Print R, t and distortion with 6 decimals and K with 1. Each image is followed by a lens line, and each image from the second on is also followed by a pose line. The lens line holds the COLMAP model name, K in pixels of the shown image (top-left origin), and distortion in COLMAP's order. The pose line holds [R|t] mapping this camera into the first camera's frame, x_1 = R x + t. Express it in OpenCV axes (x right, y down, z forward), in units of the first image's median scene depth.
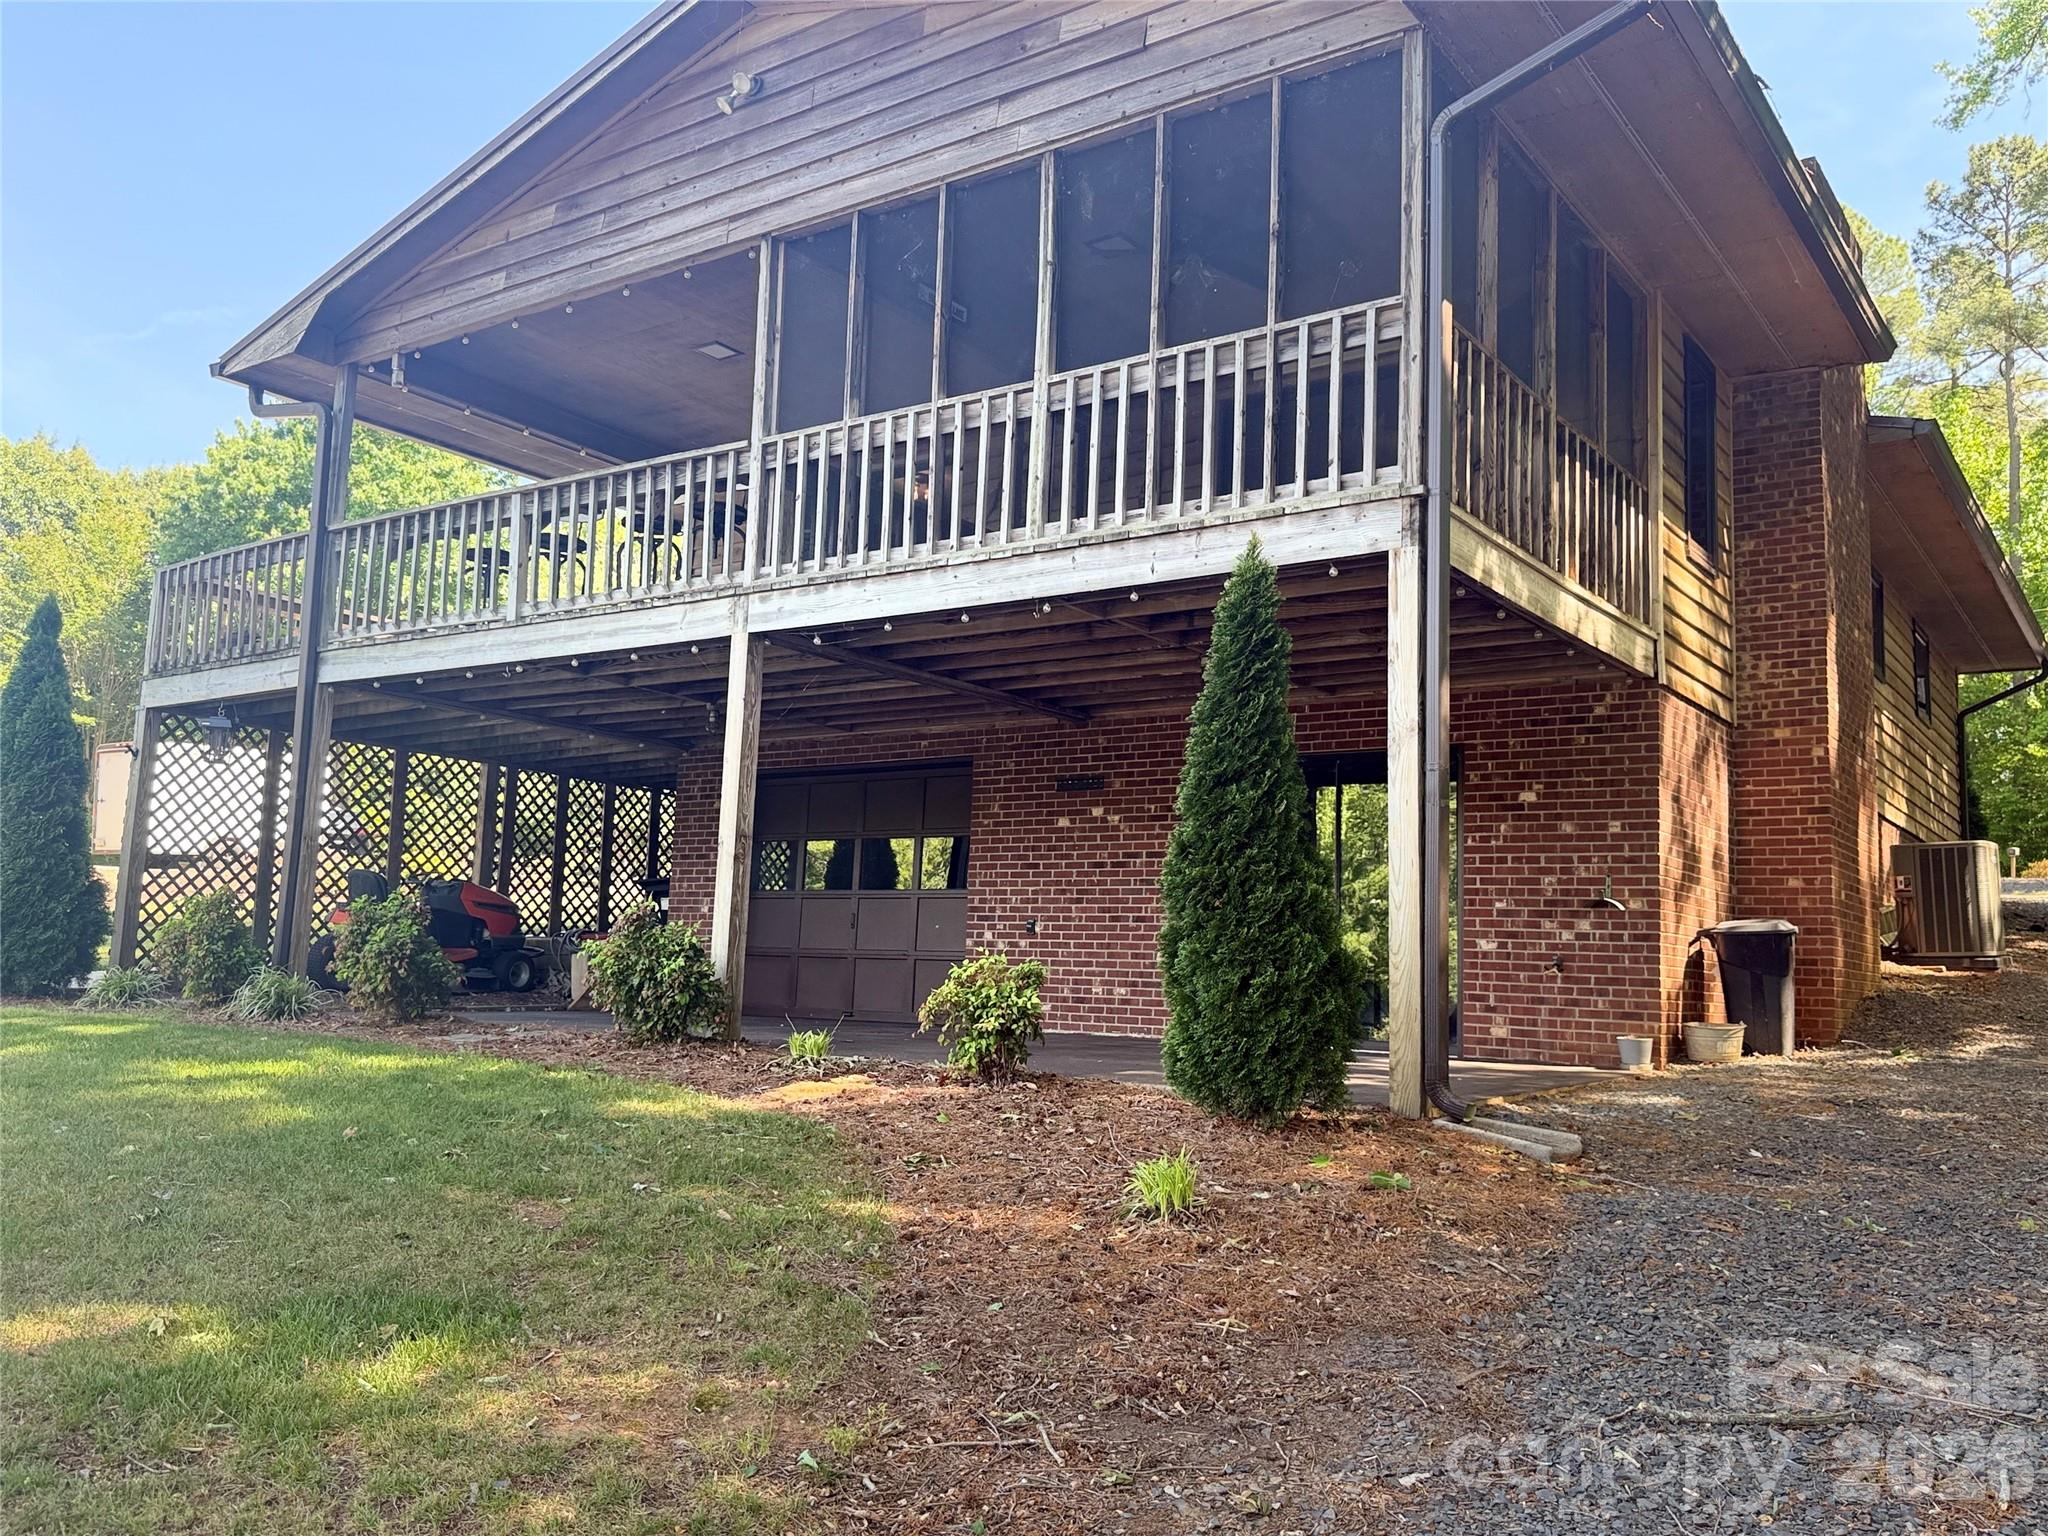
lens RADIAL K [[1696.5, 0, 1029.9], [0, 1696.5, 780.1], [0, 0, 1]] dist [0.080548, -0.003708]
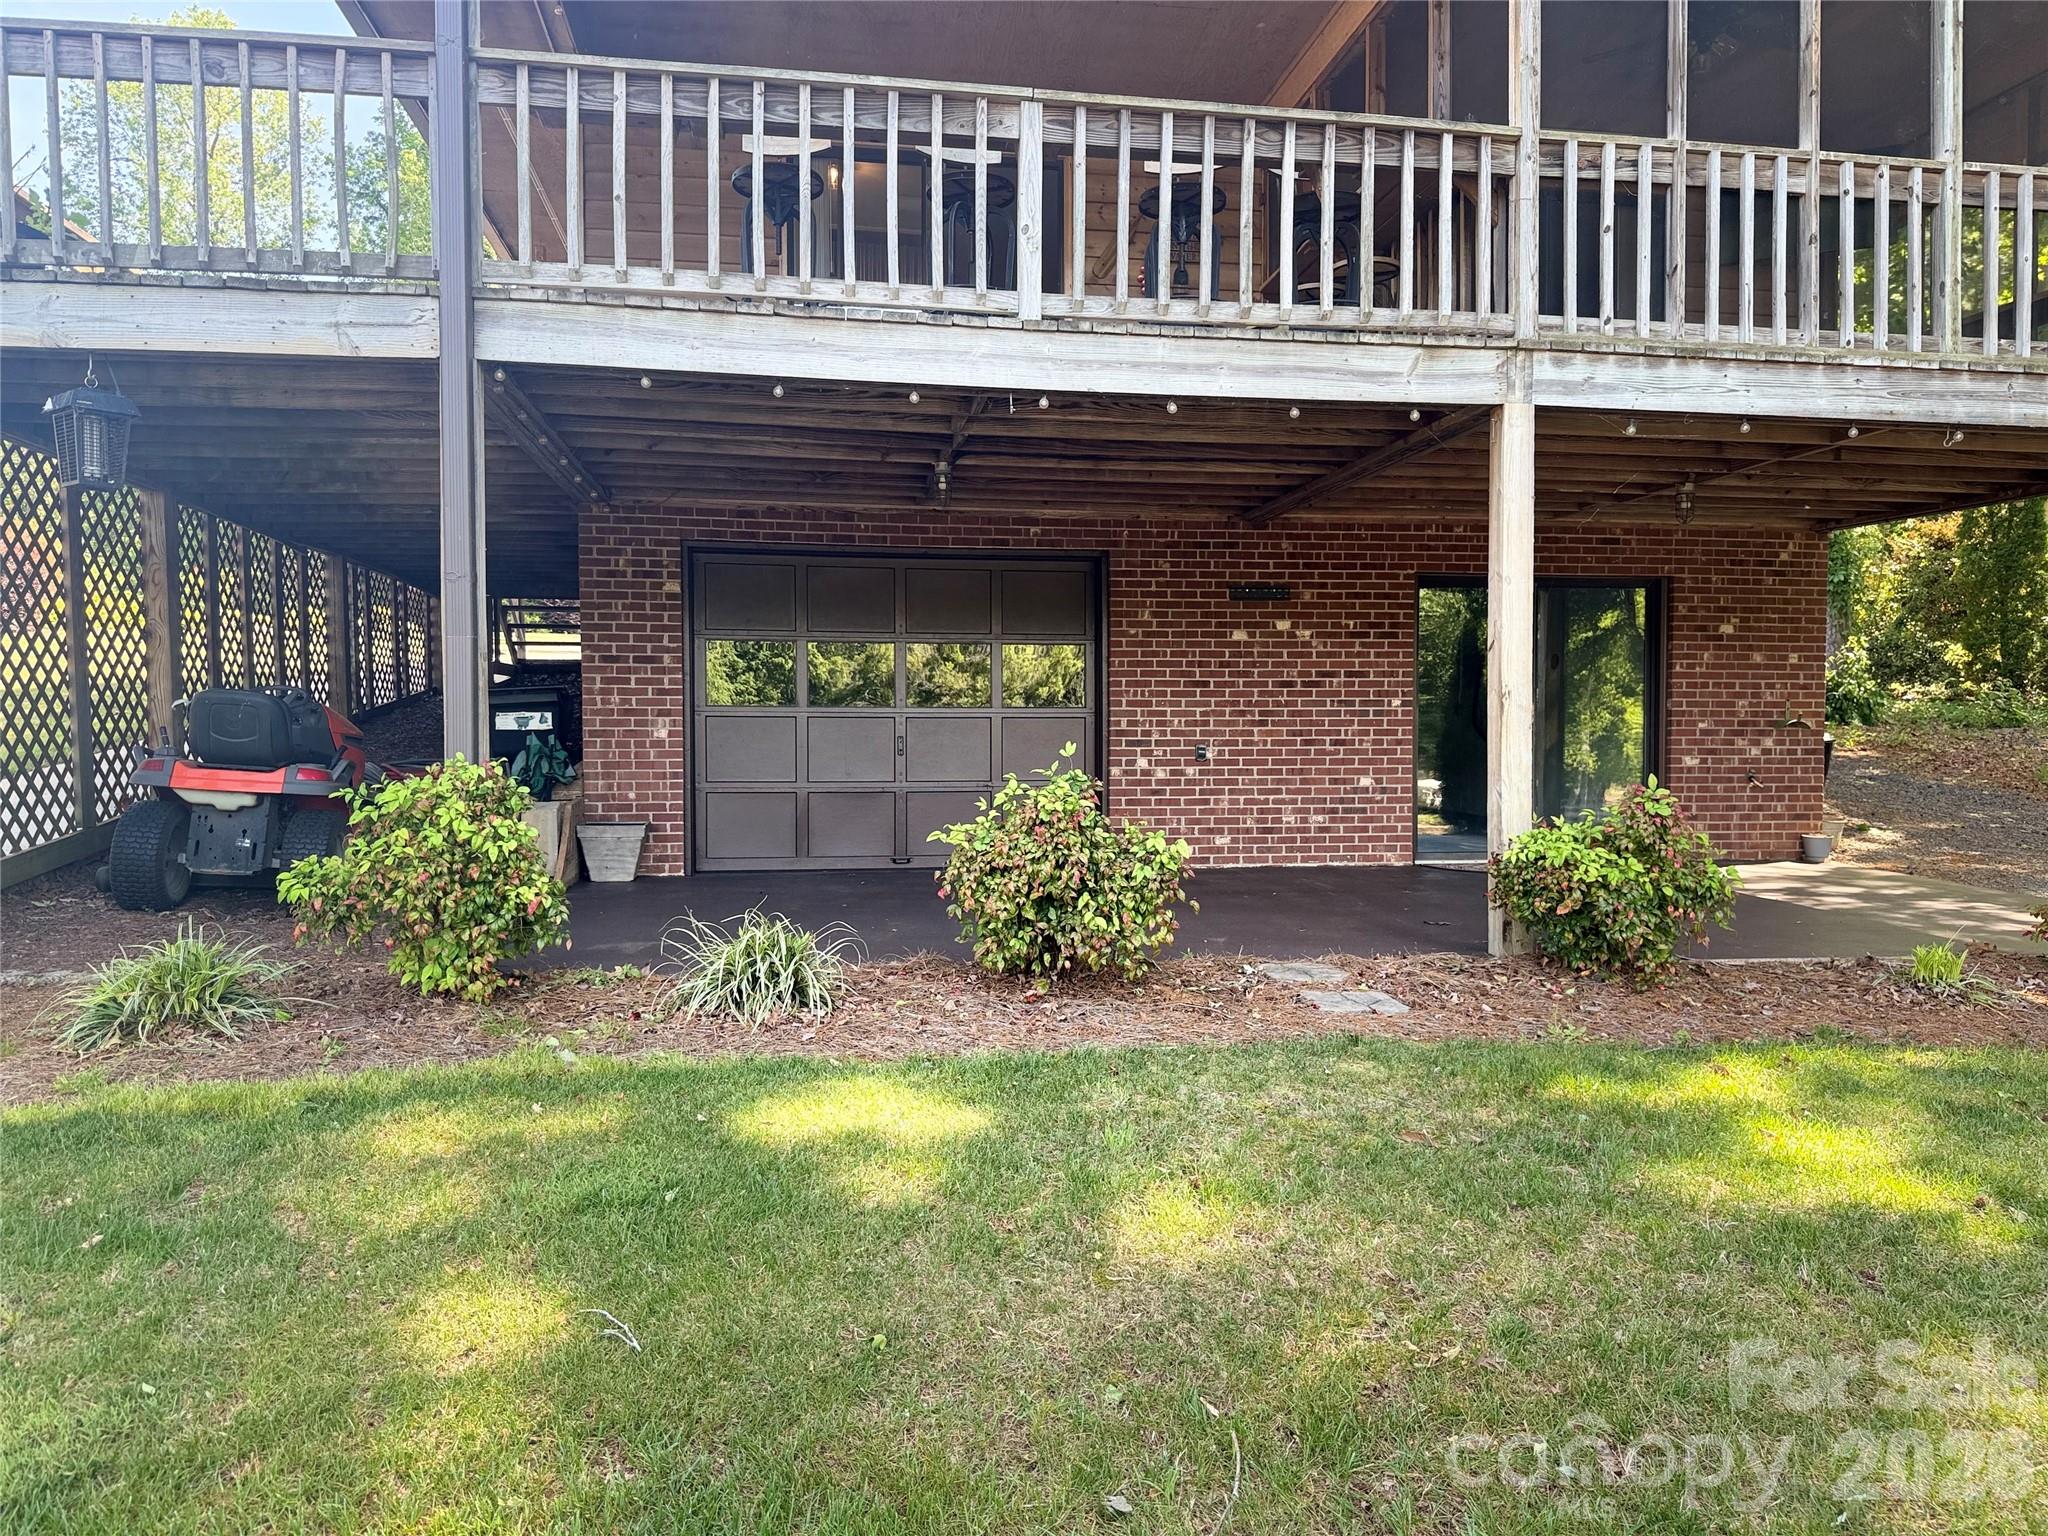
lens RADIAL K [[1440.7, 0, 1030.0], [0, 1440.7, 758.6], [0, 0, 1]] dist [0.059570, -0.074601]
pose [[0.707130, -0.051524, 0.705204, -0.709242], [-0.057839, 0.989784, 0.130313, -0.004174], [-0.704714, -0.132937, 0.696926, 0.640142]]
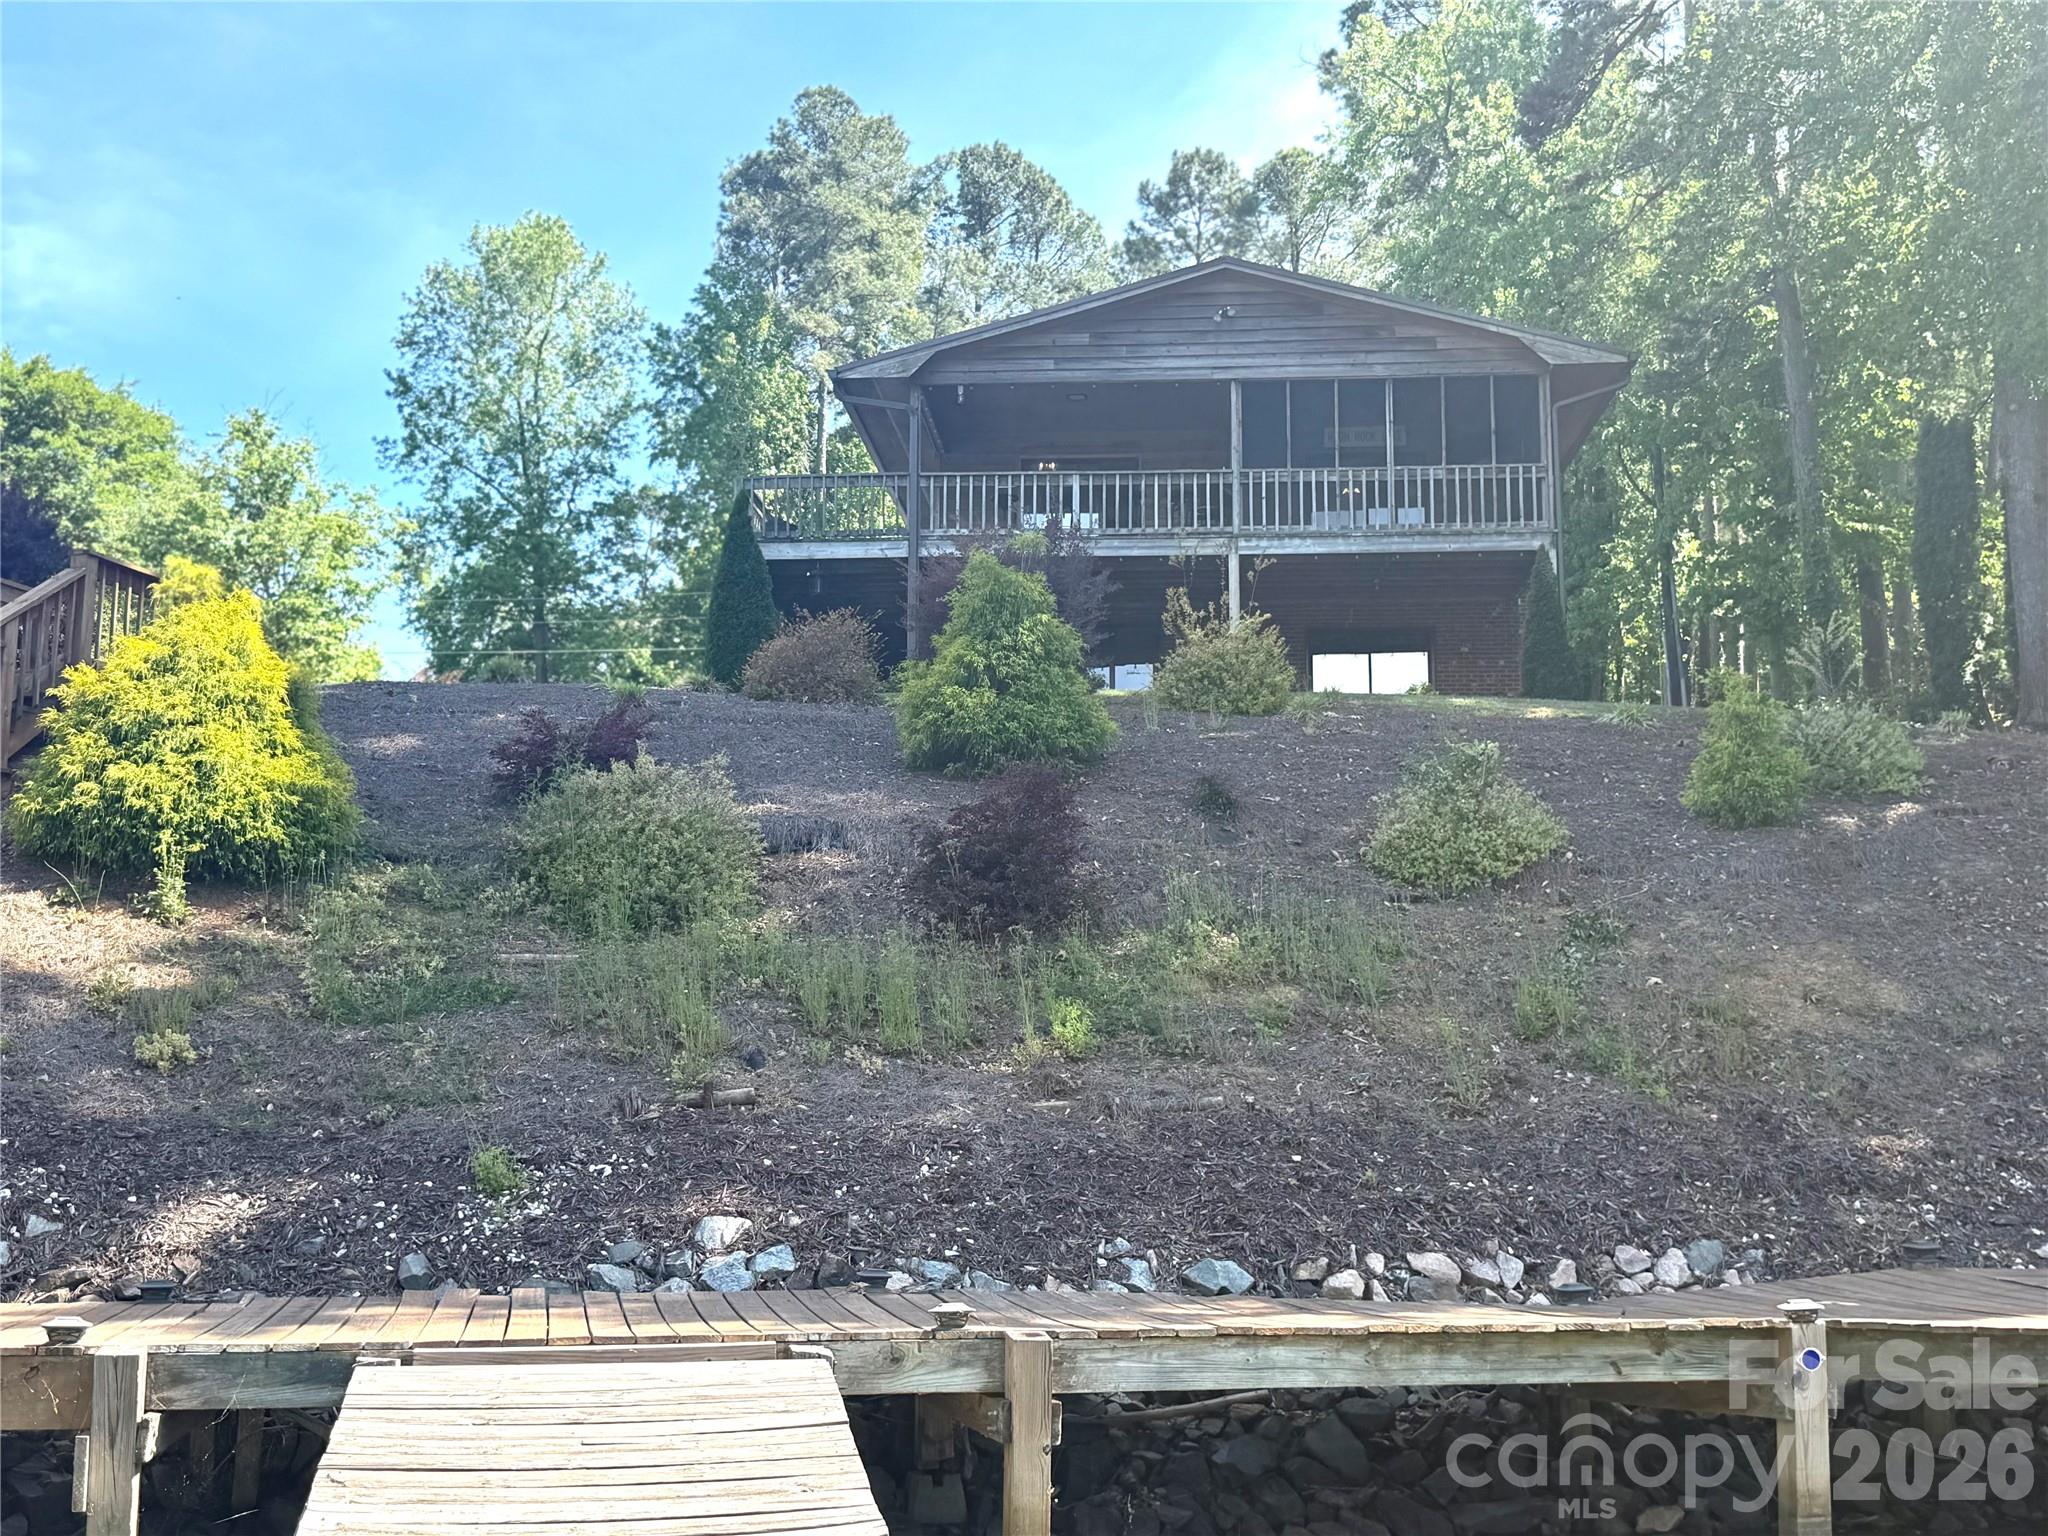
lens RADIAL K [[2312.1, 0, 1005.0], [0, 2312.1, 767.6], [0, 0, 1]] dist [0.067585, 0.000000]
pose [[0.852078, 0.033323, 0.522353, -1.895752], [-0.033678, 0.999394, -0.008818, 0.221014], [-0.522331, -0.010078, 0.852683, -1.385322]]
